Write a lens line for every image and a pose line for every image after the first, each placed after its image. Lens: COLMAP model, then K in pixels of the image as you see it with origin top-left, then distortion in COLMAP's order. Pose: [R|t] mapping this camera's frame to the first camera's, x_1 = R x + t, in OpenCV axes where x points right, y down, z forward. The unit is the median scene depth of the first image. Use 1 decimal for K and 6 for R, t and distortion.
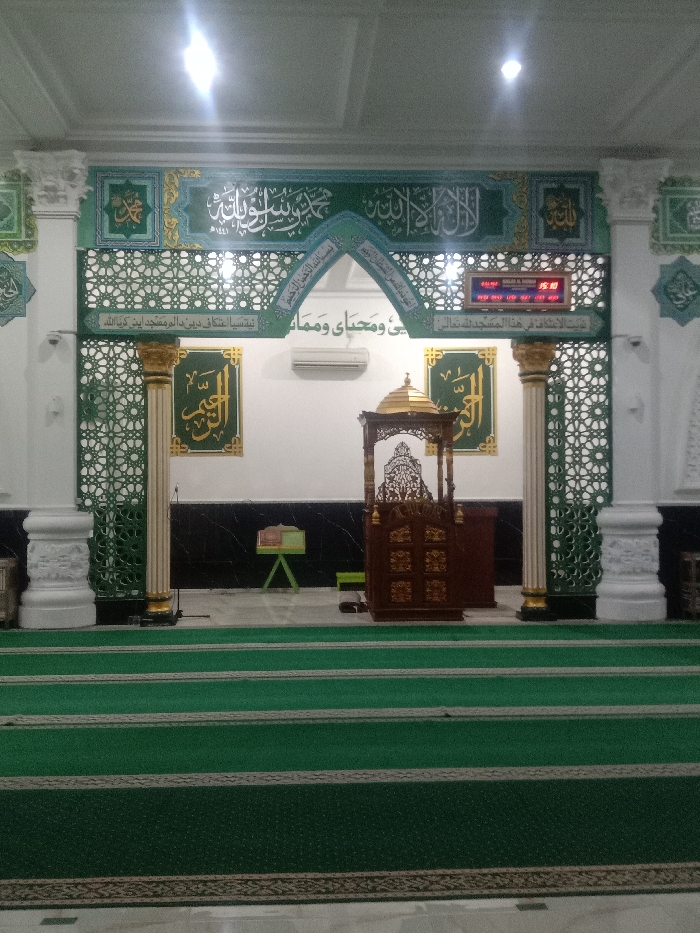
lens RADIAL K [[832.7, 0, 348.5], [0, 832.7, 479.6], [0, 0, 1]] dist [0.084366, -0.221933]
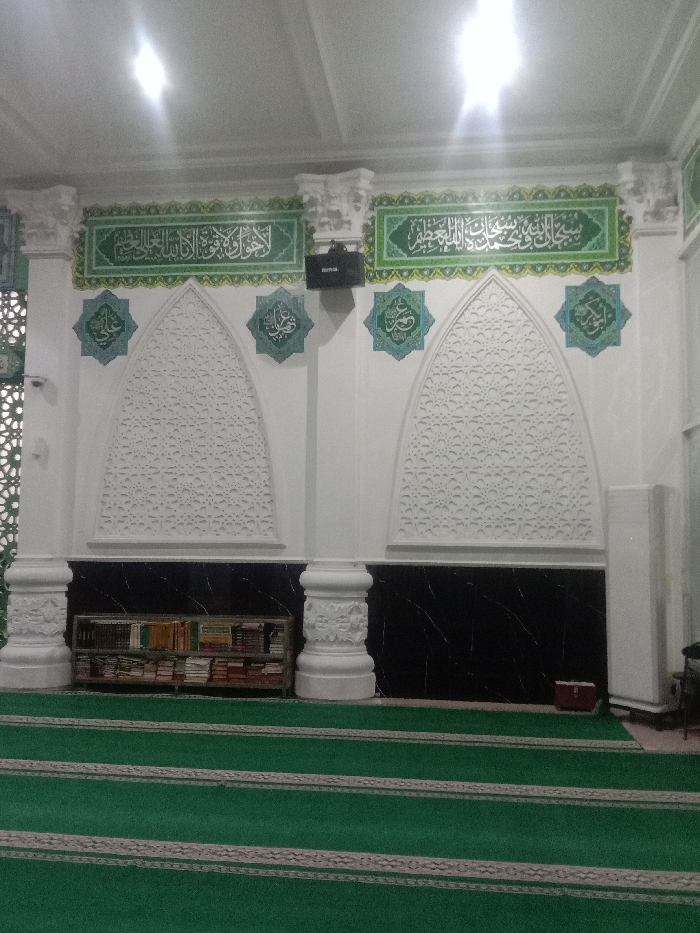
lens RADIAL K [[947.4, 0, 349.8], [0, 947.4, 449.8], [0, 0, 1]] dist [0.071393, -0.014792]
pose [[0.979262, -0.003431, -0.202567, 0.889997], [-0.014201, 0.996235, -0.085524, -0.004277], [0.202098, 0.086628, 0.975527, 0.042665]]
